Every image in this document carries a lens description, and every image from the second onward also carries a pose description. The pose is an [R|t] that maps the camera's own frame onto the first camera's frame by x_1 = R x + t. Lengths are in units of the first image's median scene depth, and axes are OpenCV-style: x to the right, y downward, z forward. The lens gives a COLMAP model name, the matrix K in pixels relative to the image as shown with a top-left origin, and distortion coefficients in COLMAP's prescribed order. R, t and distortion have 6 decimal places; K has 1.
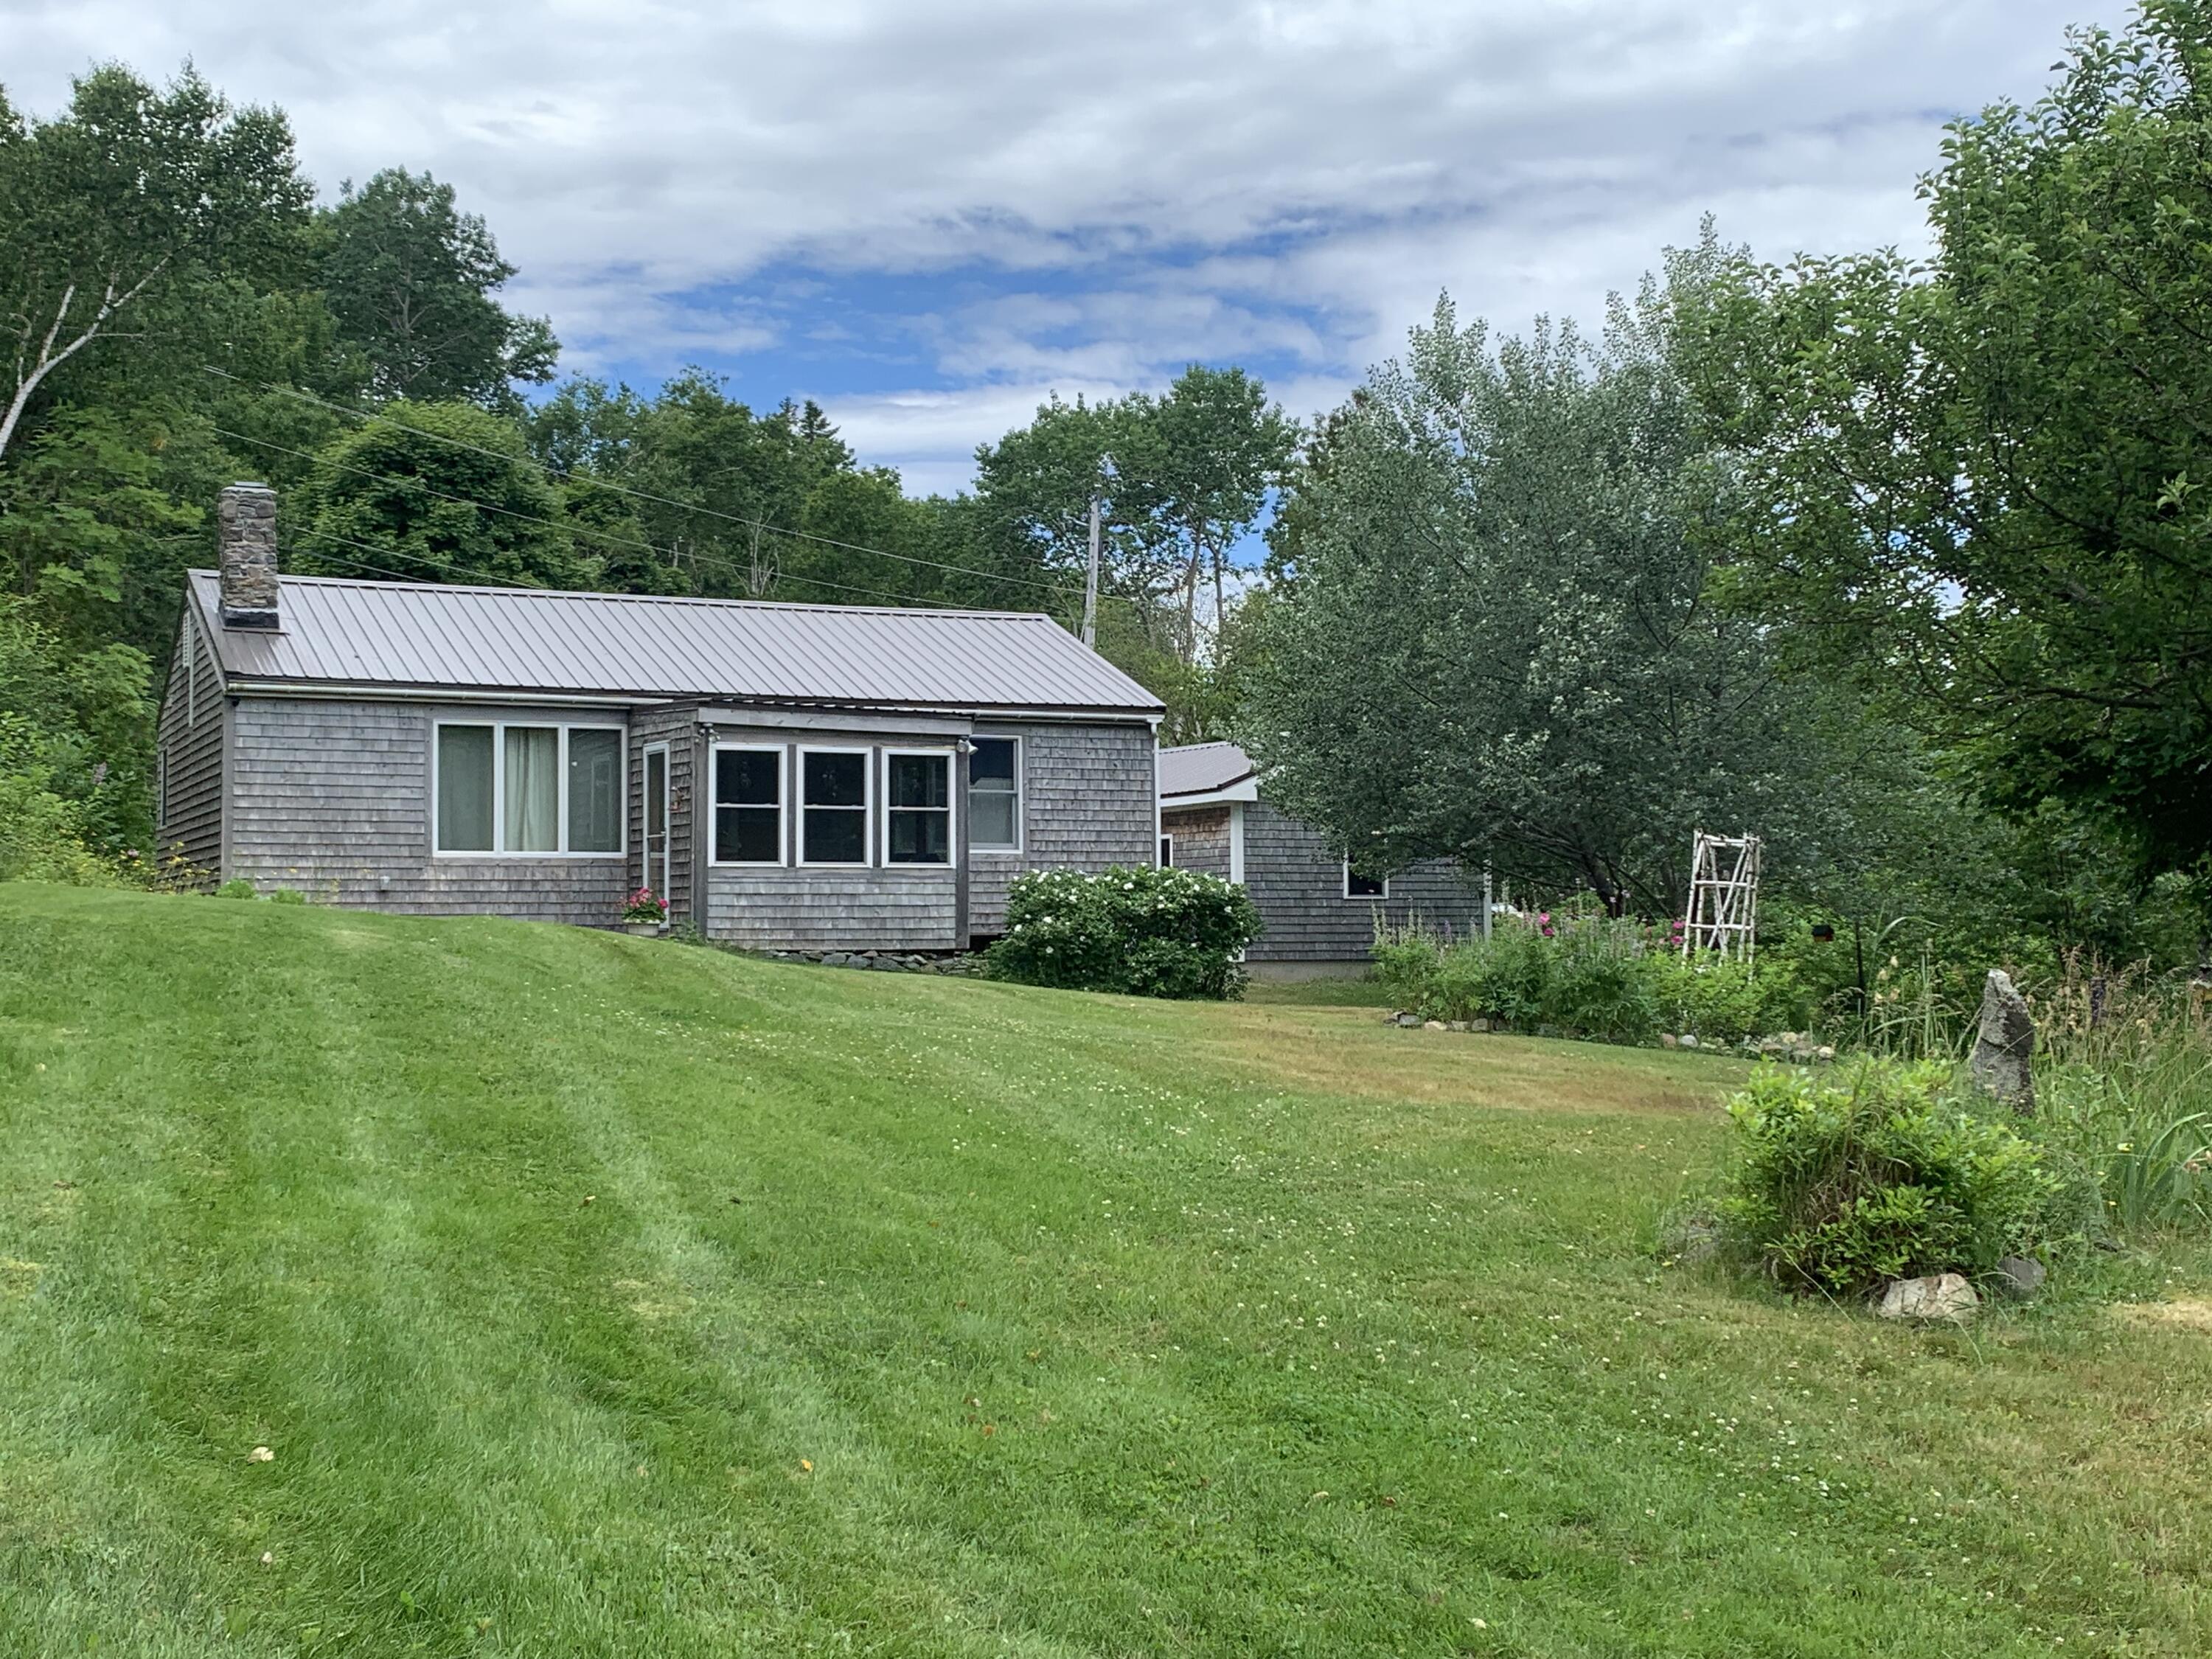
lens RADIAL K [[2763.6, 0, 1106.7], [0, 2763.6, 748.0], [0, 0, 1]] dist [-0.002982, -0.382635]
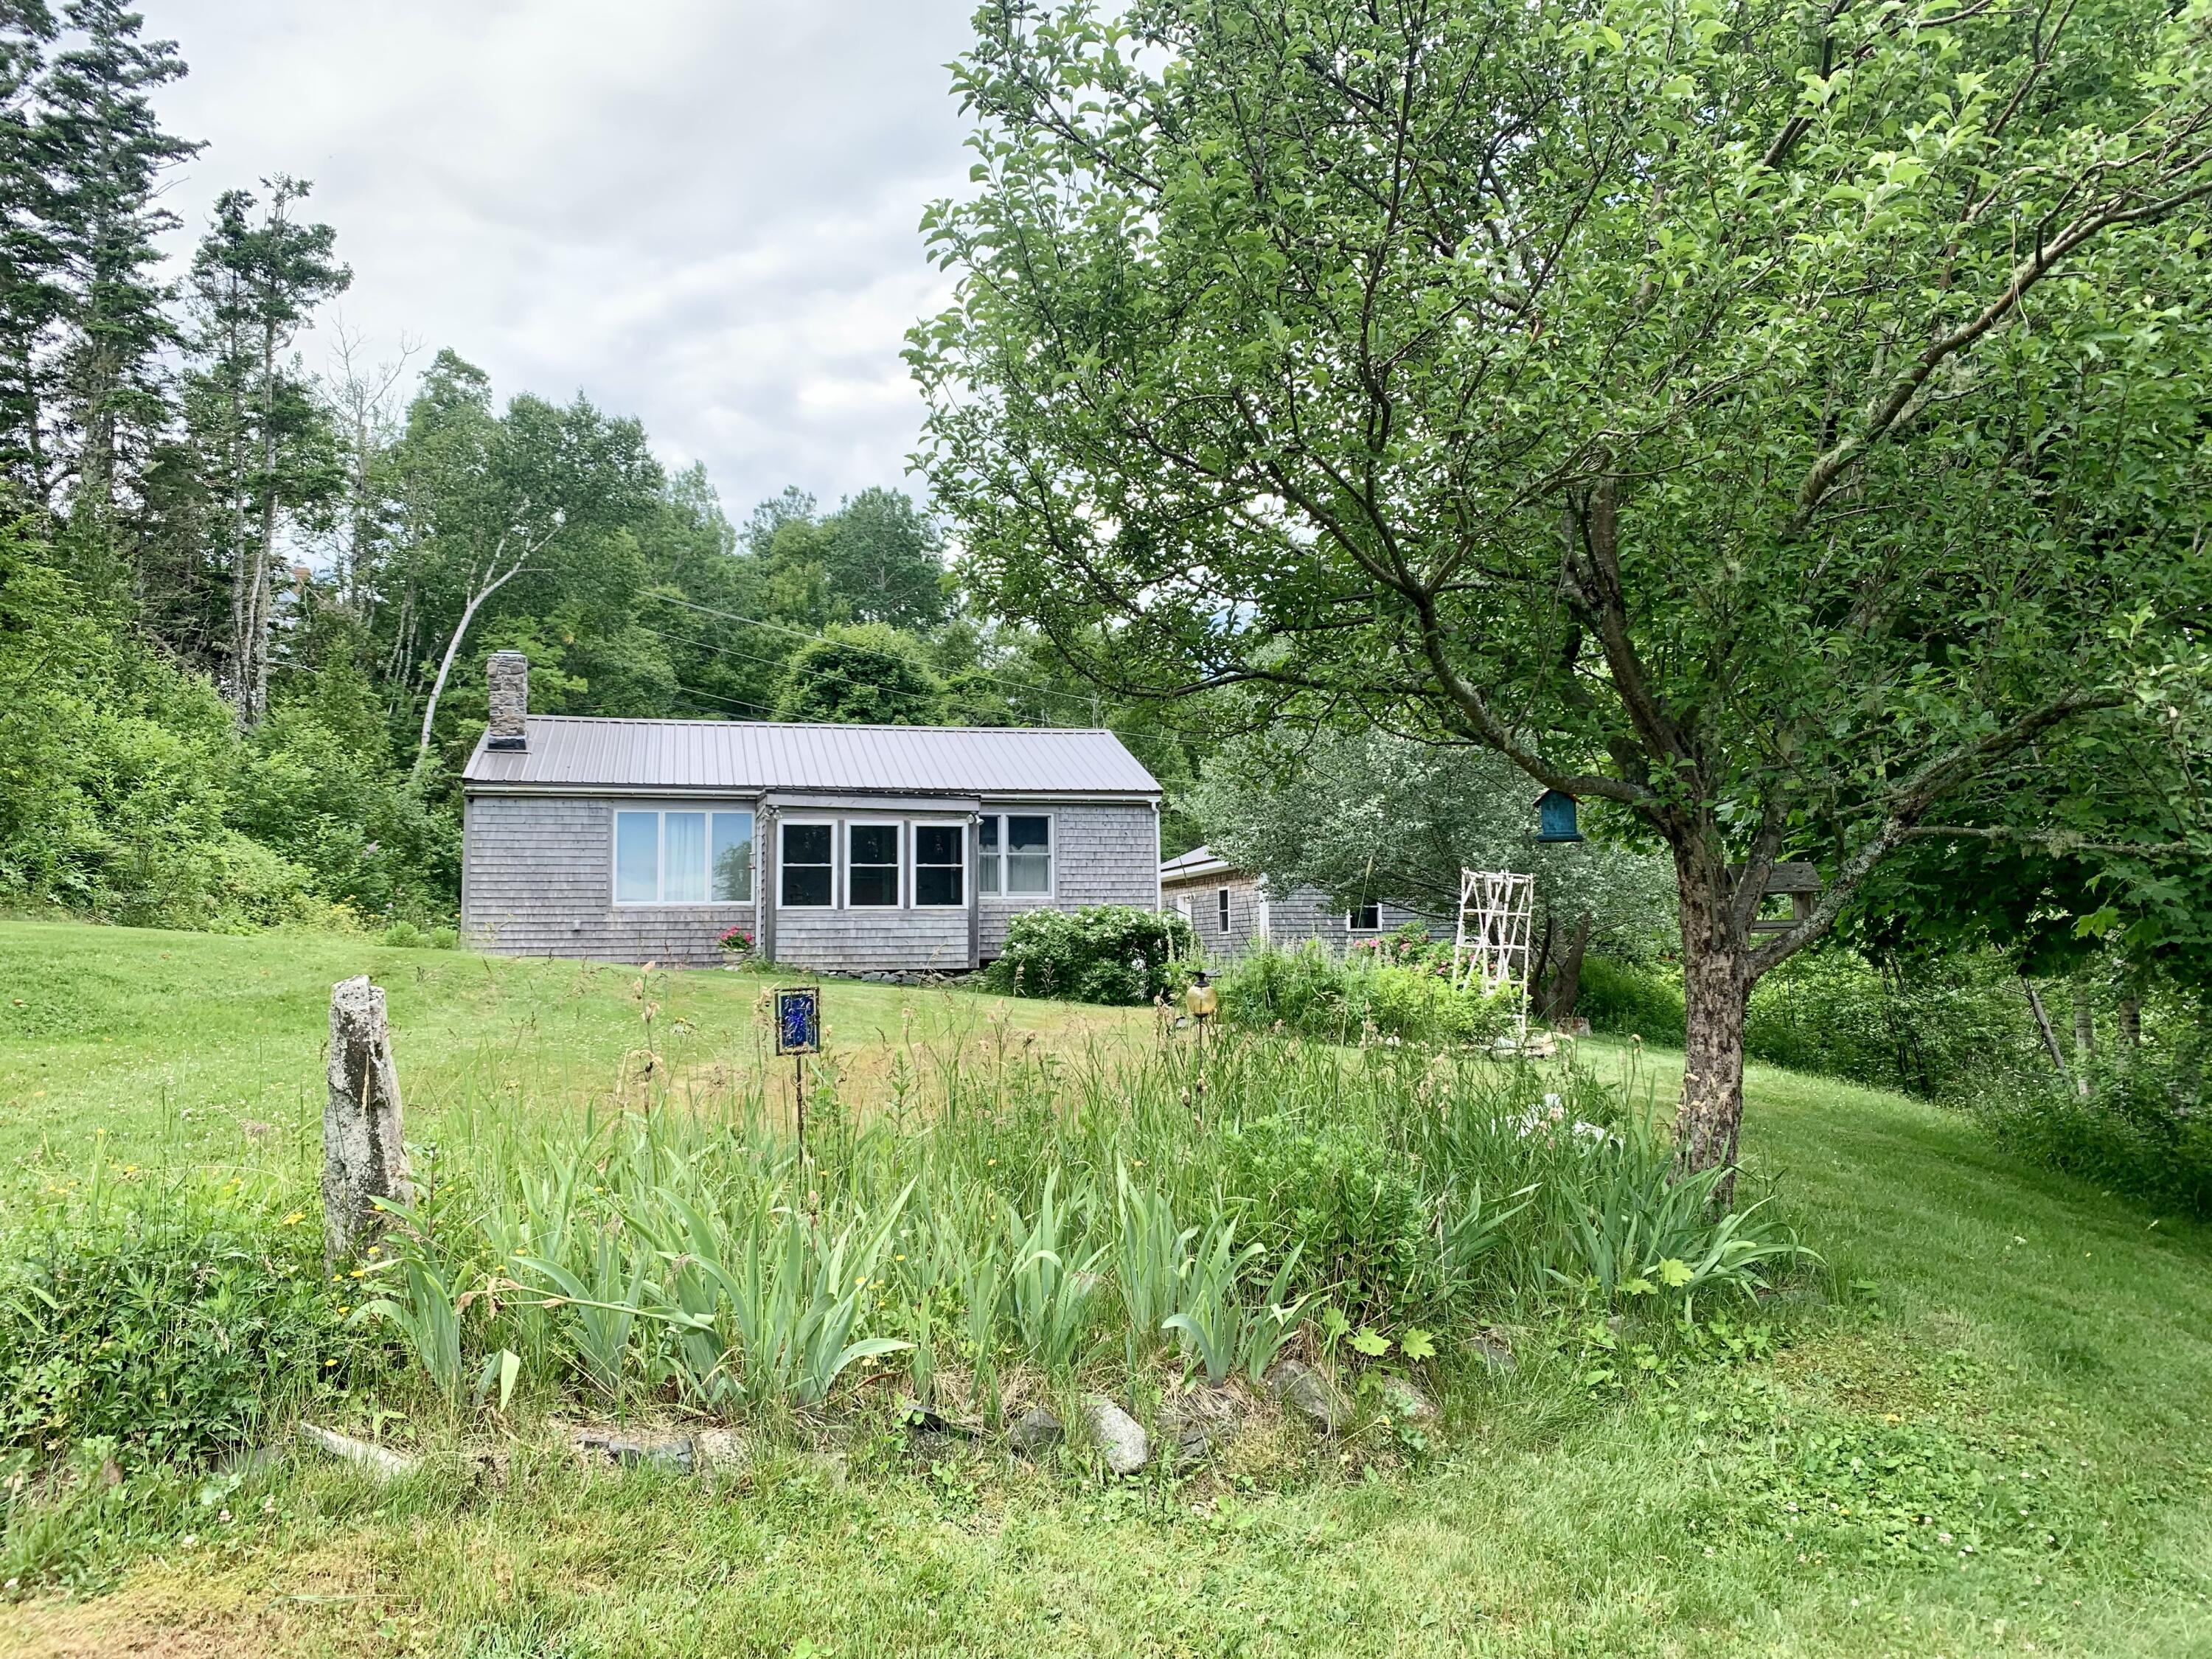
lens RADIAL K [[1681.9, 0, 1106.0], [0, 1681.9, 829.5], [0, 0, 1]] dist [-0.071985, 0.048799]
pose [[0.982032, -0.022653, -0.187351, 0.167852], [0.020614, 0.999705, -0.012824, 0.016560], [0.187586, 0.008731, 0.982209, 0.204181]]
